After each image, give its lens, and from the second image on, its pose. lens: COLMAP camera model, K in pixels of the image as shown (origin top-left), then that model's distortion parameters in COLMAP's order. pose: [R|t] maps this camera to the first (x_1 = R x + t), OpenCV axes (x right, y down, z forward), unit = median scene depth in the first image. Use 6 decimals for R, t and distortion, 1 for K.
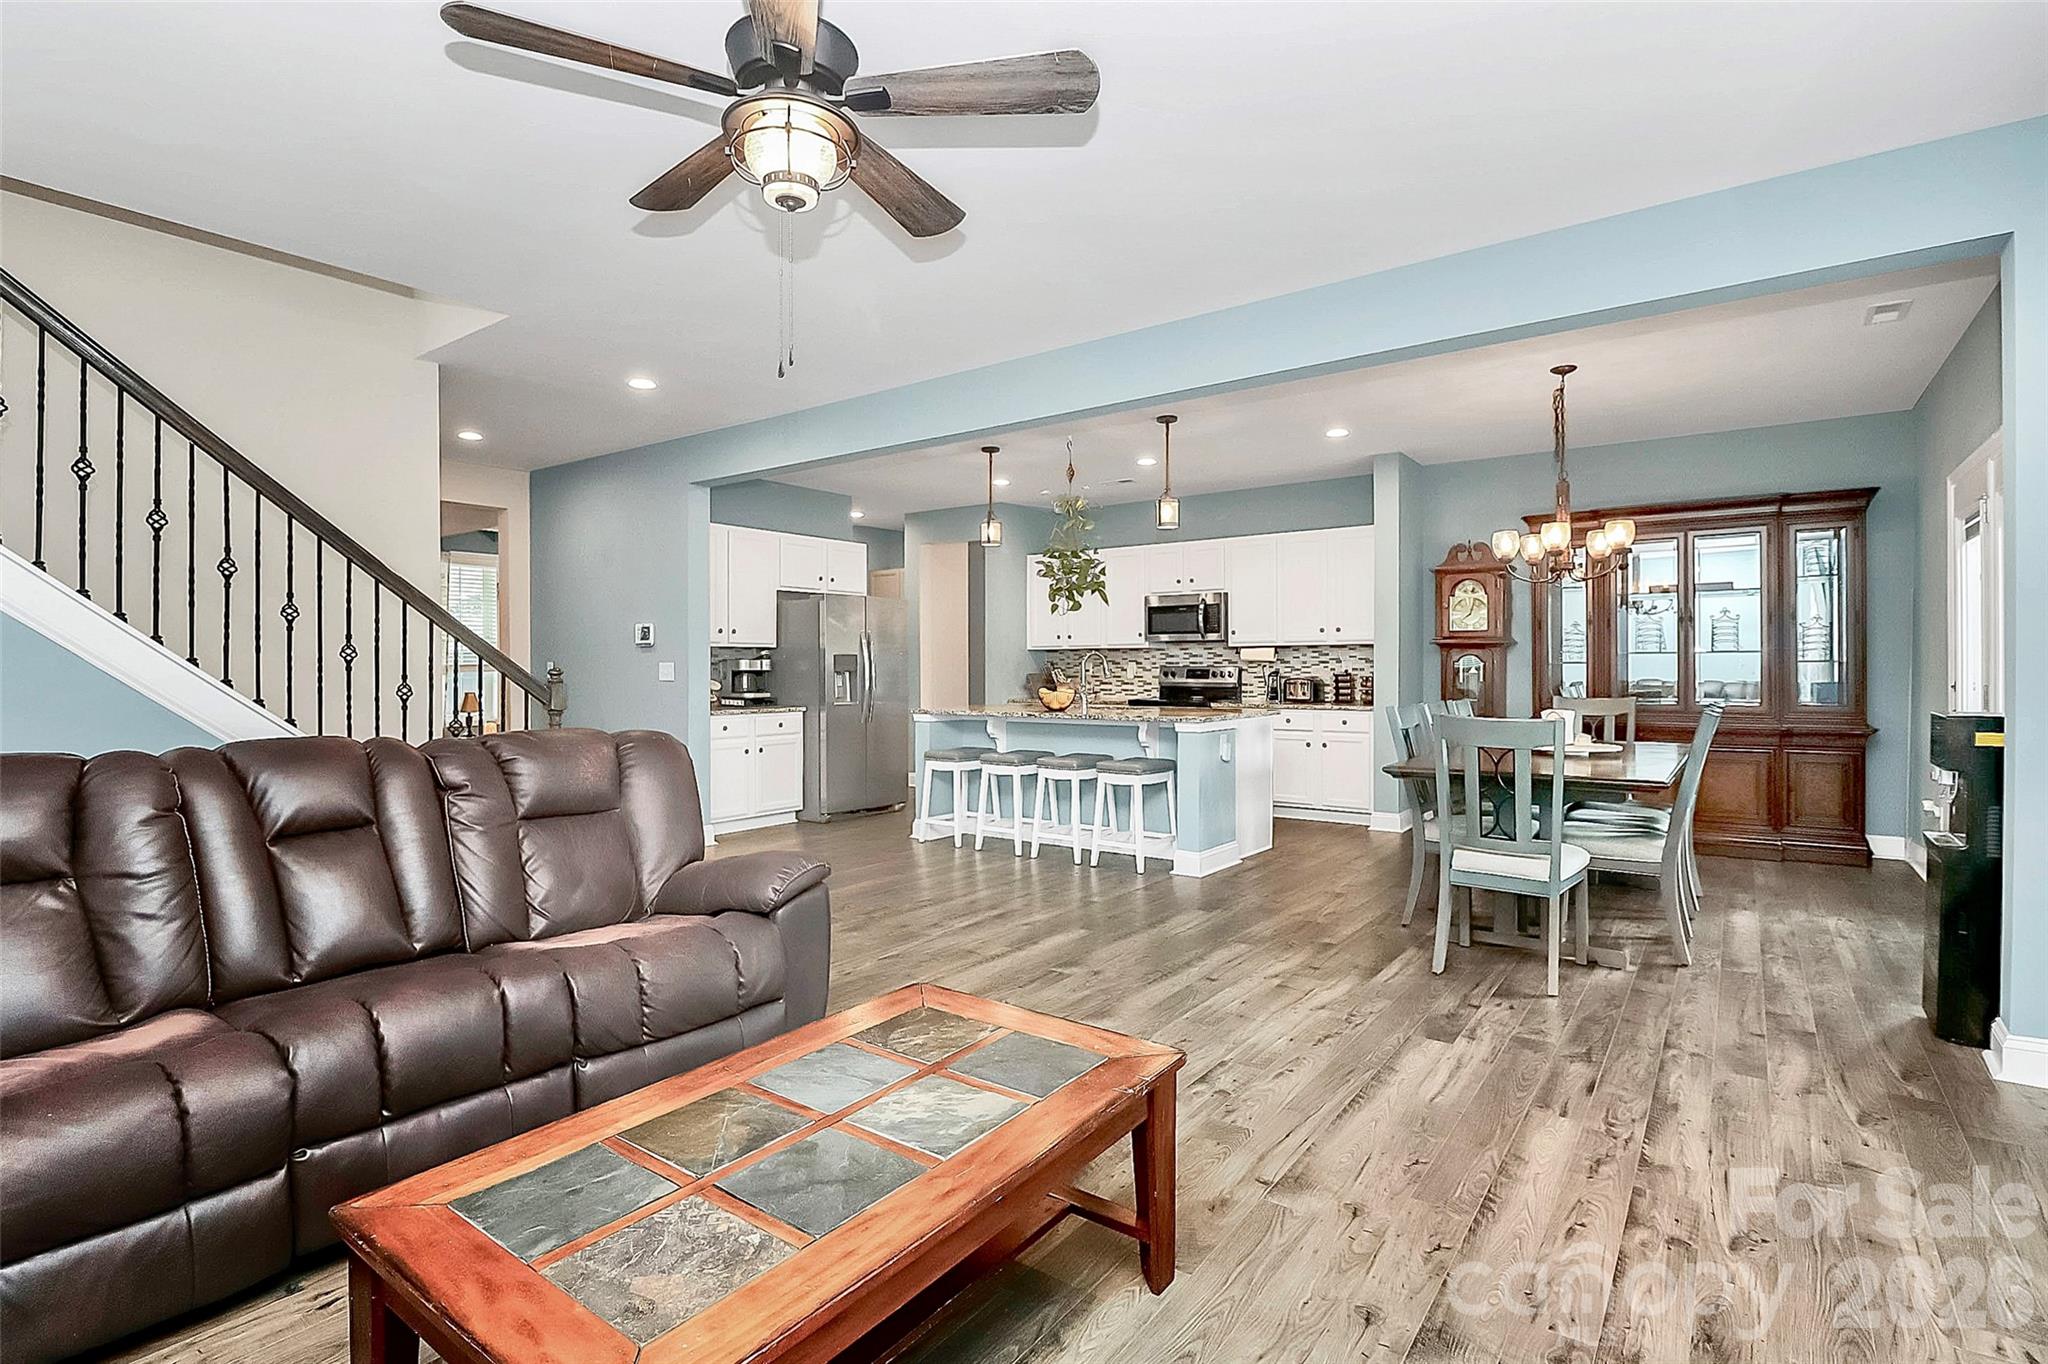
lens RADIAL K [[957.5, 0, 1028.0], [0, 957.5, 663.2], [0, 0, 1]] dist [0.022785, 0.000177]
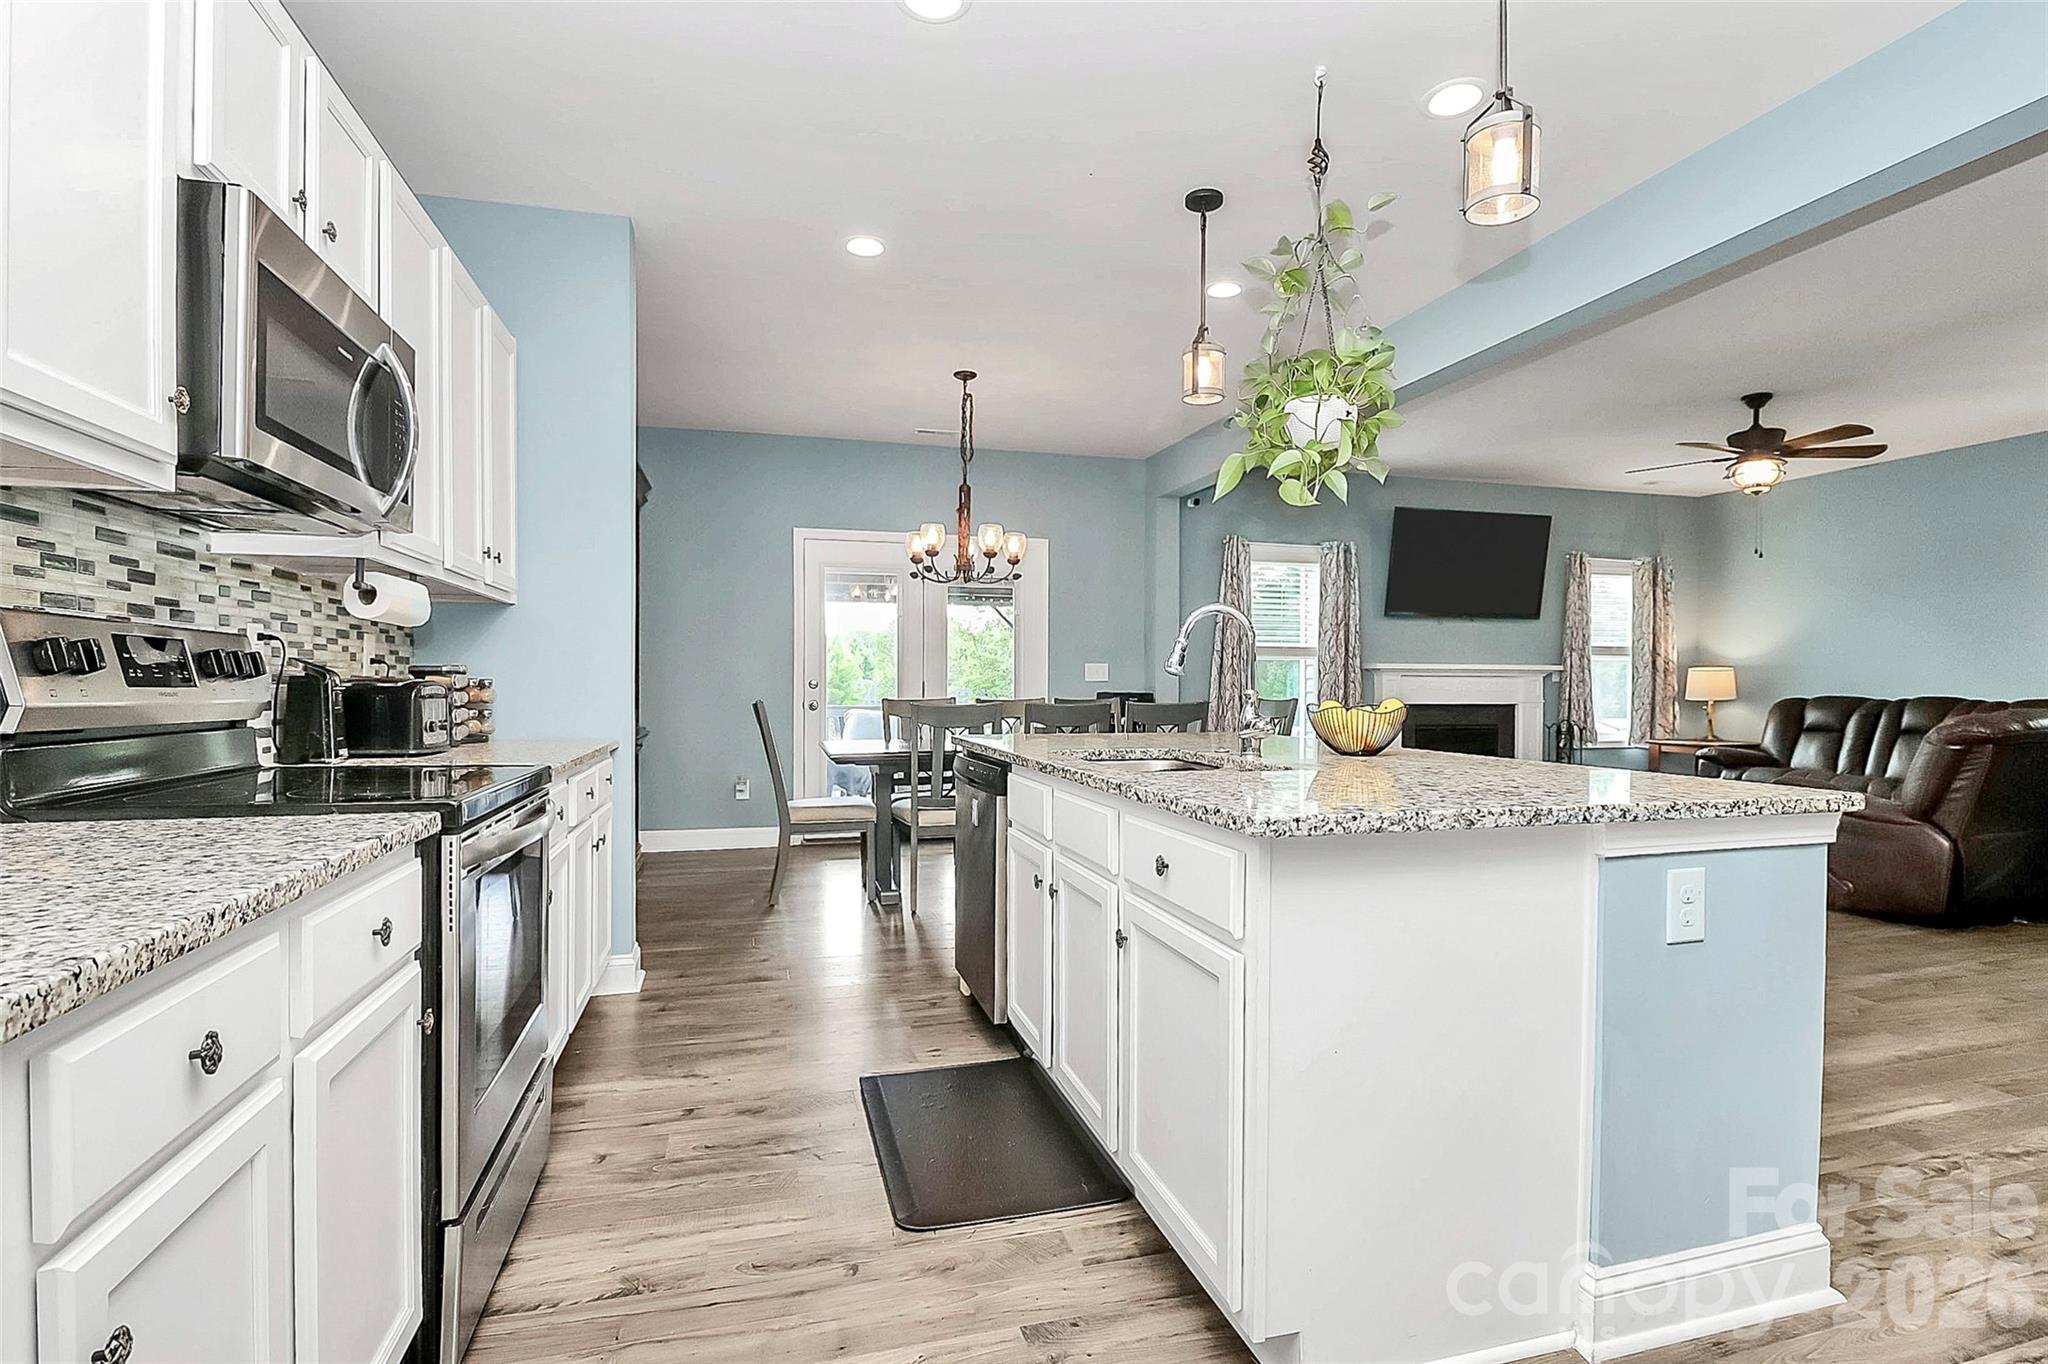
lens RADIAL K [[971.7, 0, 1054.0], [0, 971.7, 681.8], [0, 0, 1]] dist [-0.000039, -0.000005]
pose [[-0.793827, 0.001279, 0.608142, -0.099610], [-0.001440, 0.999991, -0.003983, 0.017431], [-0.608141, -0.004037, -0.793818, 1.165764]]
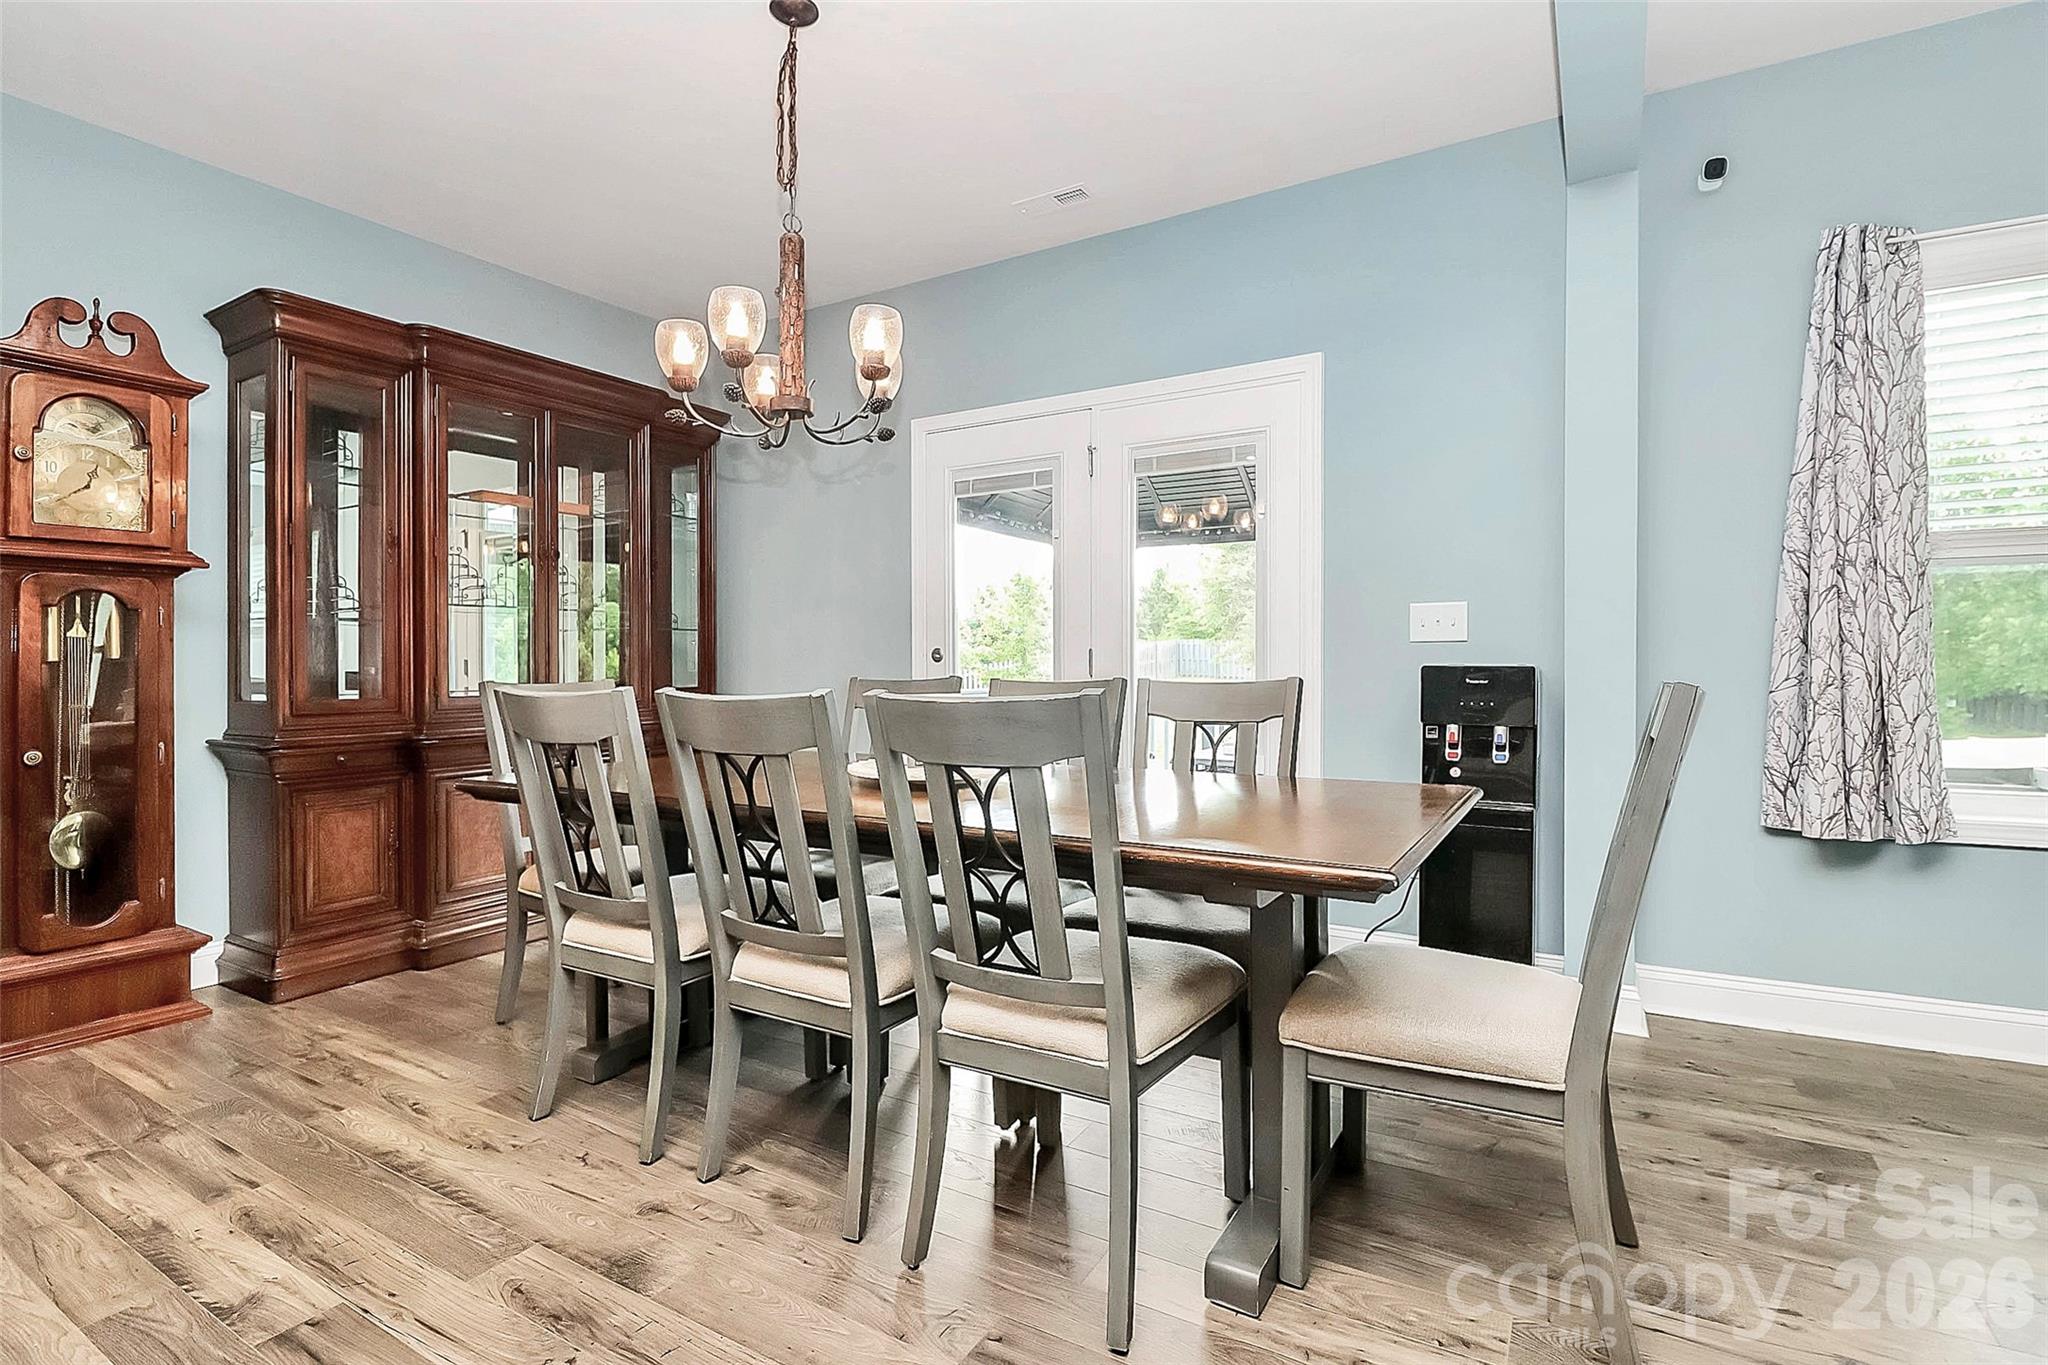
lens RADIAL K [[970.6, 0, 1016.4], [0, 970.6, 659.1], [0, 0, 1]] dist [-0.016753, -0.000708]
pose [[-0.083171, 0.009665, 0.996488, 0.035658], [0.004463, 0.999947, -0.009326, 0.022458], [-0.996525, 0.003672, -0.083210, 0.613705]]
